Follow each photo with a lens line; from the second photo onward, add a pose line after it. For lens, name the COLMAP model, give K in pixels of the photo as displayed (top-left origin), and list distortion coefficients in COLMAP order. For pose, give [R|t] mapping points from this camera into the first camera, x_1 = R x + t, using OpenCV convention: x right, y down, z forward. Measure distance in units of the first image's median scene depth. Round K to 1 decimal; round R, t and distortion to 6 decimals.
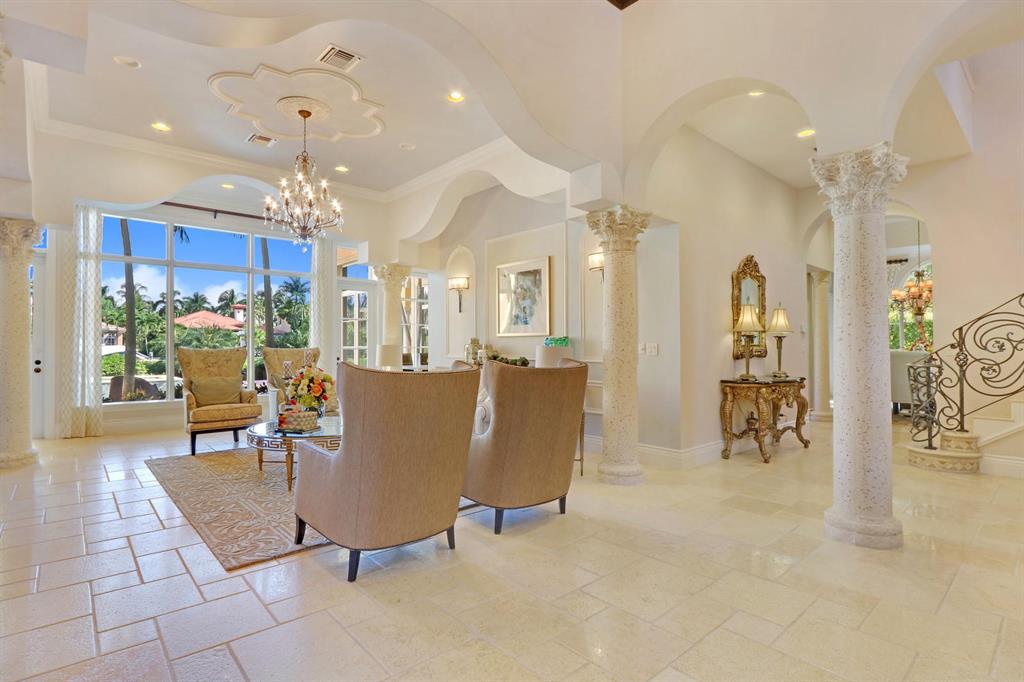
lens RADIAL K [[501.8, 0, 514.8], [0, 501.8, 342.2], [0, 0, 1]] dist [-0.018123, 0.000416]
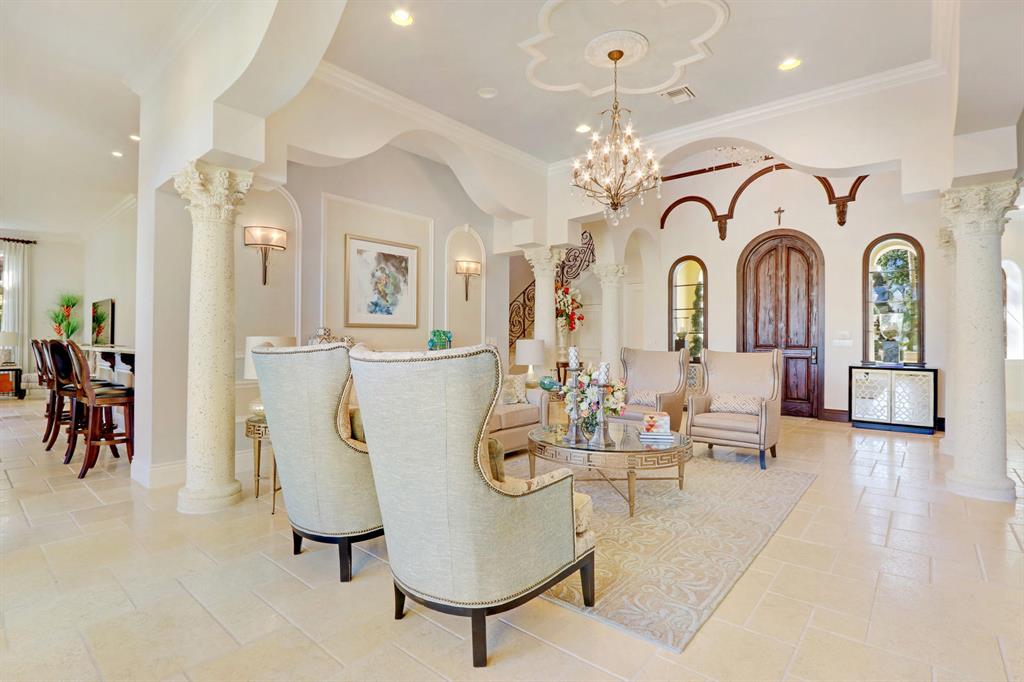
lens RADIAL K [[501.8, 0, 507.7], [0, 501.8, 337.2], [0, 0, 1]] dist [-0.018123, 0.000416]
pose [[-0.120676, 0.000101, 0.992692, -0.886179], [-0.013680, 0.999905, -0.001764, 0.003587], [-0.992598, -0.013793, -0.120663, 0.904830]]
